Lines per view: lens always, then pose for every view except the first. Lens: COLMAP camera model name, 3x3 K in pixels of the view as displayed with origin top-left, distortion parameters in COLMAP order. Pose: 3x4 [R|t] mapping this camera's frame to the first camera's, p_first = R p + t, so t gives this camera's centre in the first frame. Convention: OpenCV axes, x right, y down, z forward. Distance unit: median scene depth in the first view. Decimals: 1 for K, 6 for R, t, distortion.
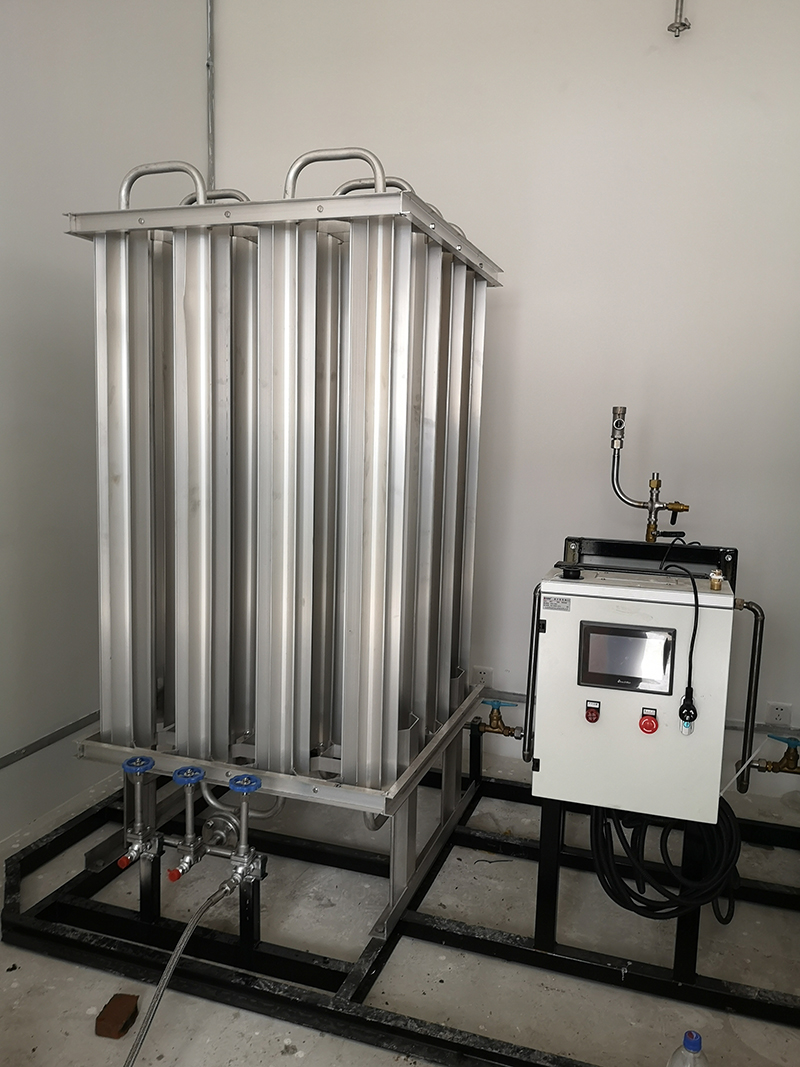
lens RADIAL K [[842.7, 0, 400.0], [0, 842.7, 533.5], [0, 0, 1]] dist [-0.003501, -0.011862]
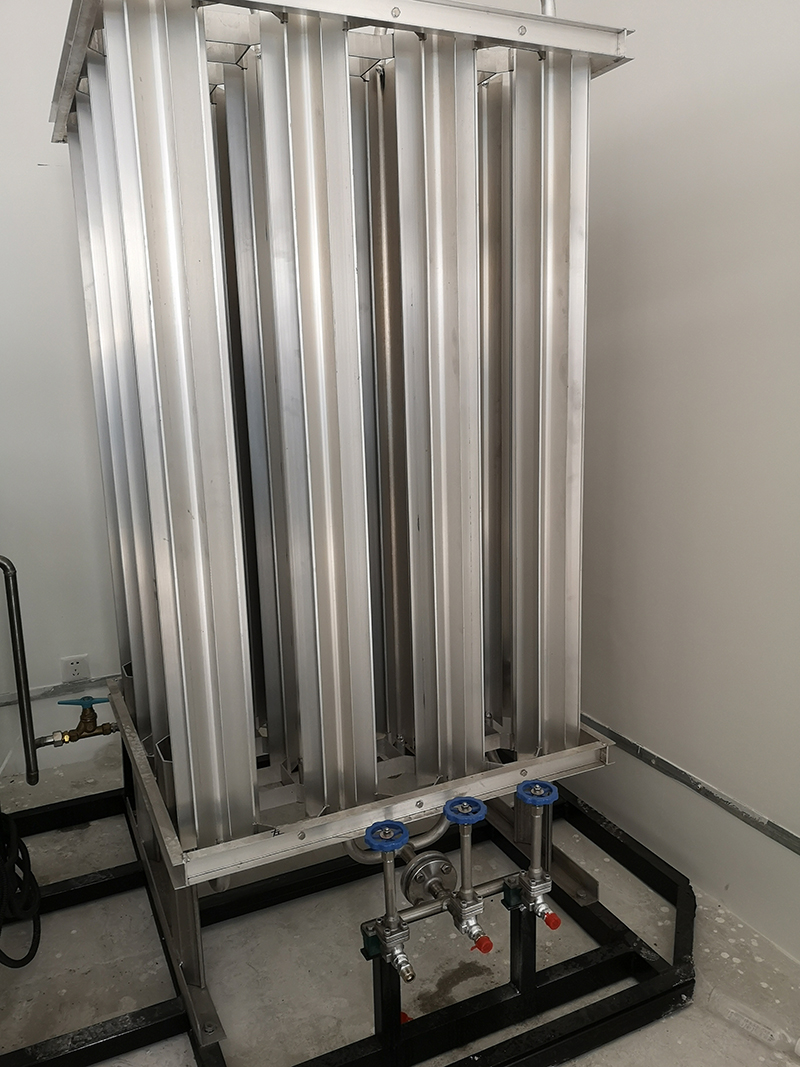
lens RADIAL K [[842.7, 0, 400.0], [0, 842.7, 533.5], [0, 0, 1]] dist [-0.003501, -0.011862]
pose [[0.714693, -0.188285, 0.673619, 0.155496], [0.135487, 0.982112, 0.130764, 0.008706], [-0.686191, -0.002190, 0.727418, 0.157350]]
